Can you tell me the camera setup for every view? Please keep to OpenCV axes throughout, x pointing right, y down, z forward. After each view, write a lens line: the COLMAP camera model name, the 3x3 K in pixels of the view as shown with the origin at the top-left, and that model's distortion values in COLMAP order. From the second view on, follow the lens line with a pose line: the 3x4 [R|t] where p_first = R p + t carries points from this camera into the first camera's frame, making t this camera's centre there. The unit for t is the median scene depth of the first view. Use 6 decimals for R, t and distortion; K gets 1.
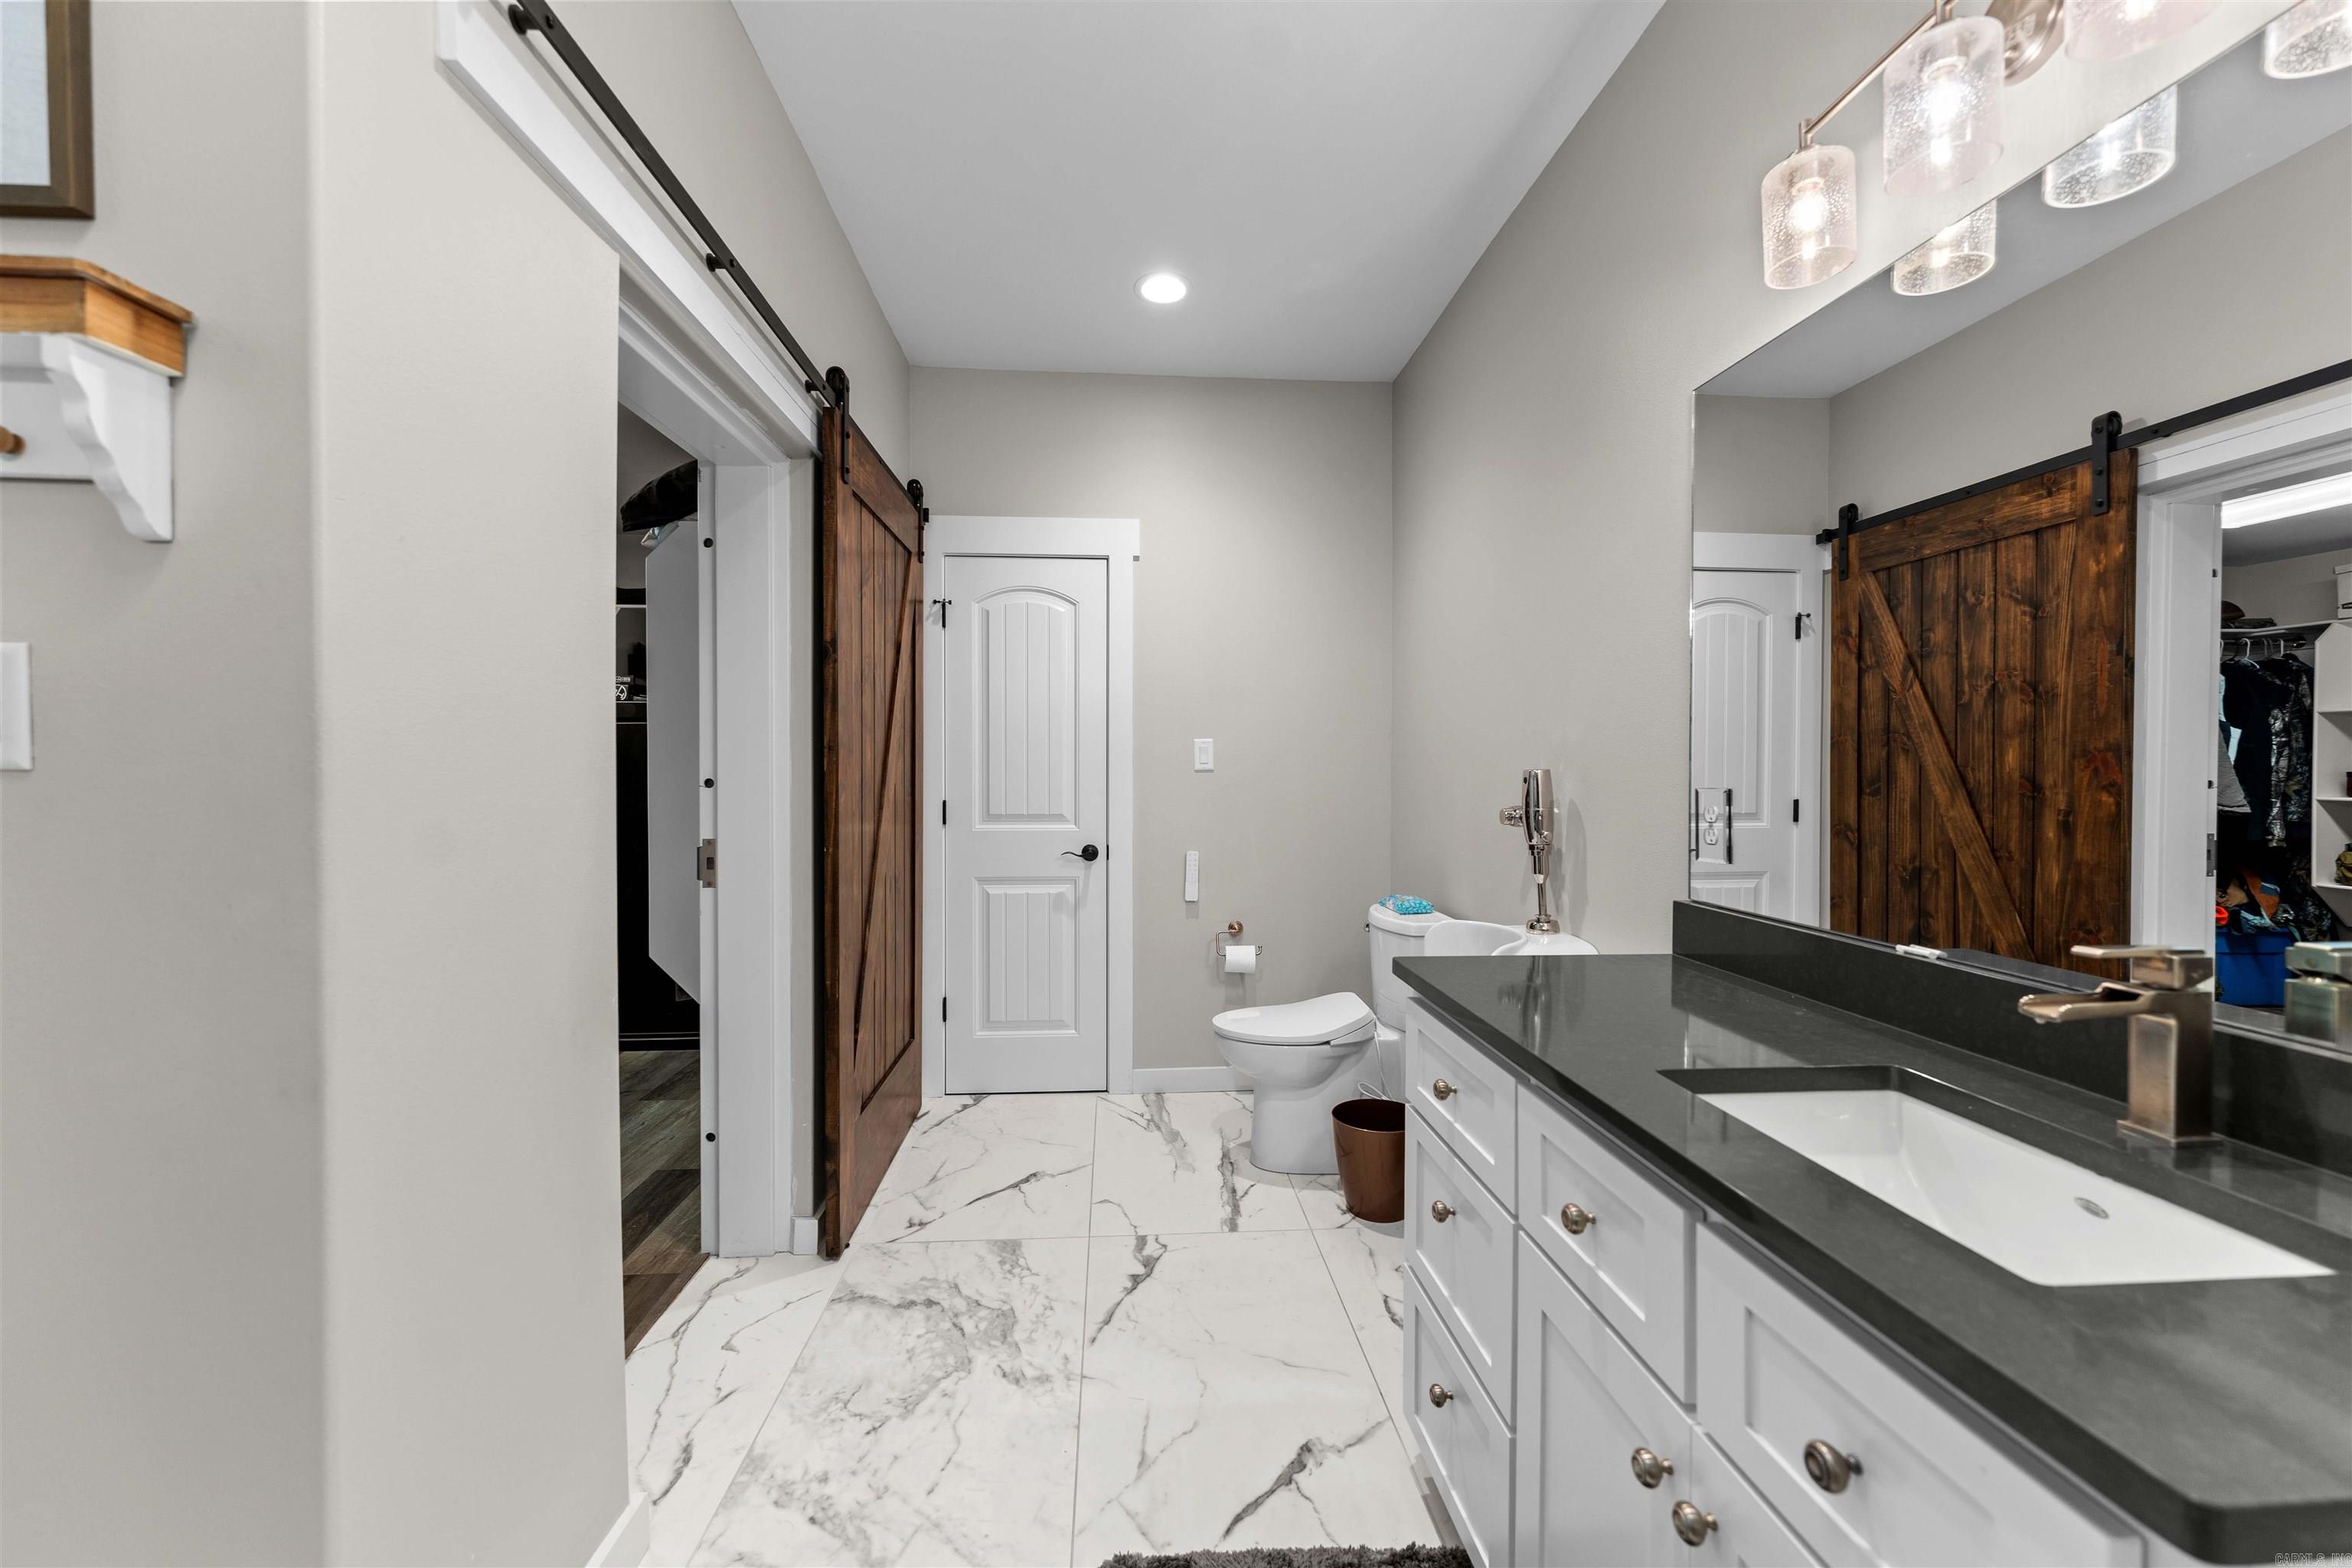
lens RADIAL K [[949.9, 0, 1161.5], [0, 949.9, 786.2], [0, 0, 1]] dist [0.000118, -0.000372]
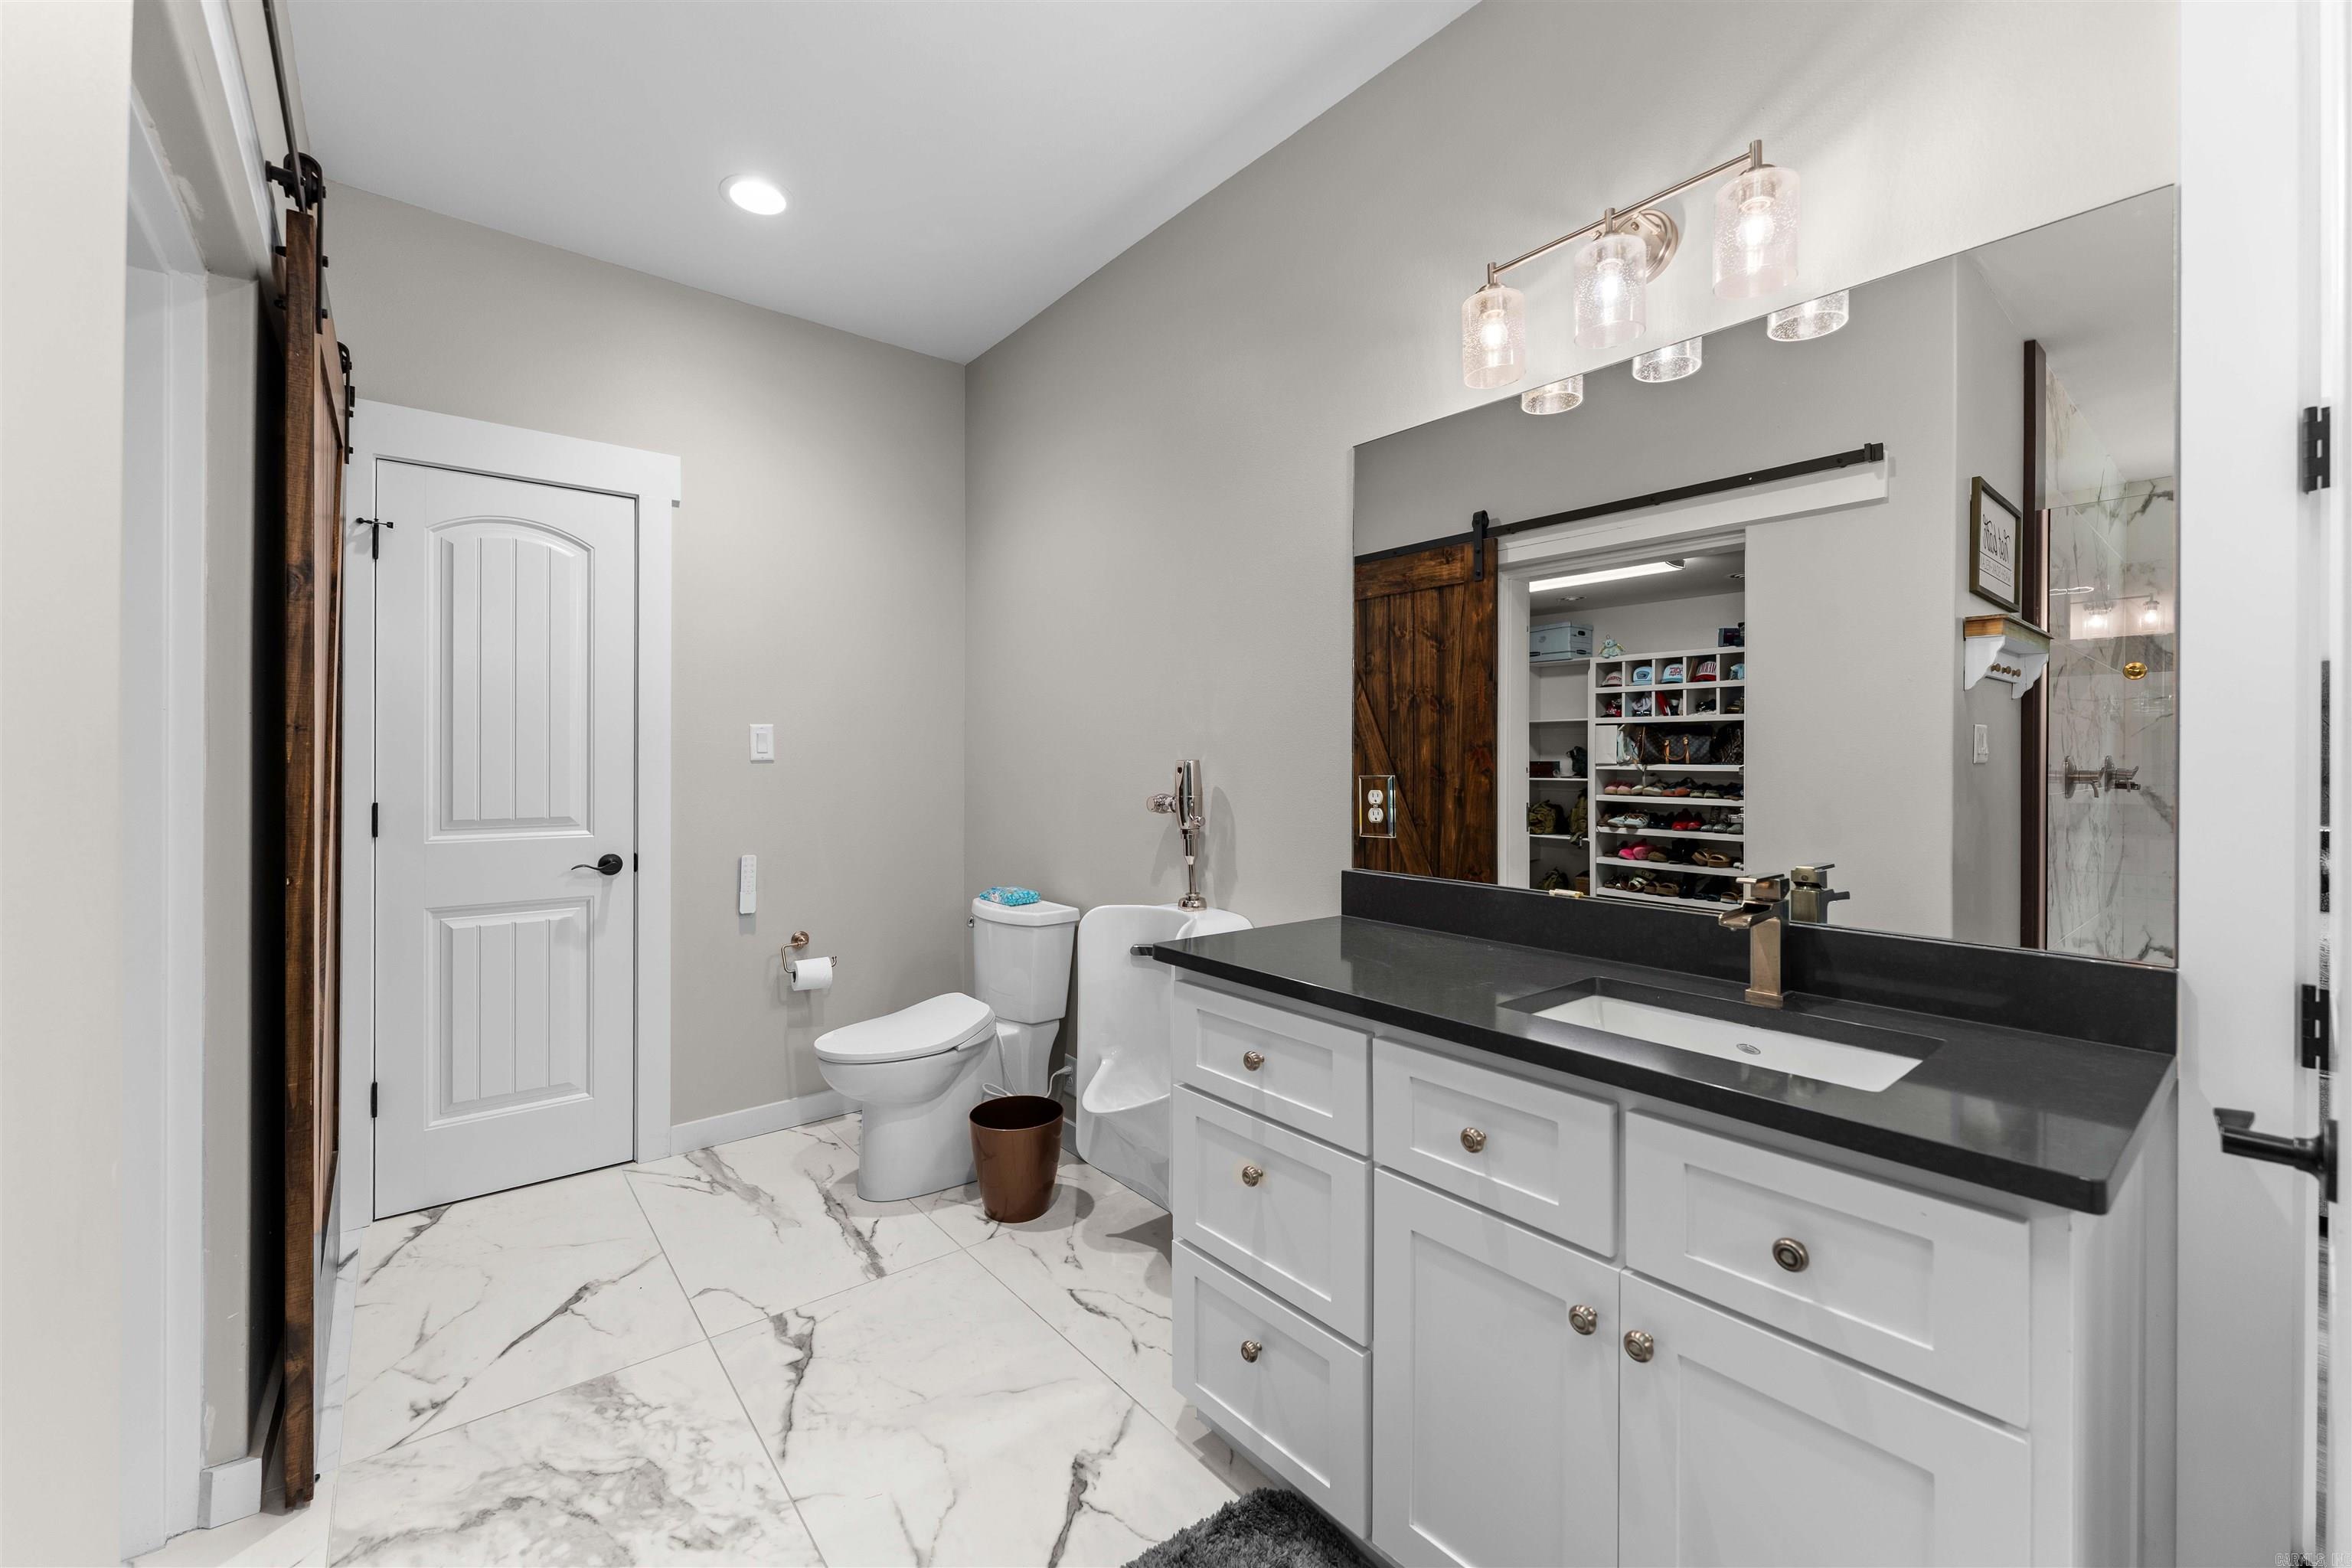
lens RADIAL K [[949.9, 0, 1245.1], [0, 949.9, 764.2], [0, 0, 1]] dist [0.000118, -0.000372]
pose [[0.811214, -0.002193, 0.584745, -0.142180], [0.009422, 0.999912, -0.009322, -0.001599], [-0.584673, 0.013072, 0.811164, 0.057883]]
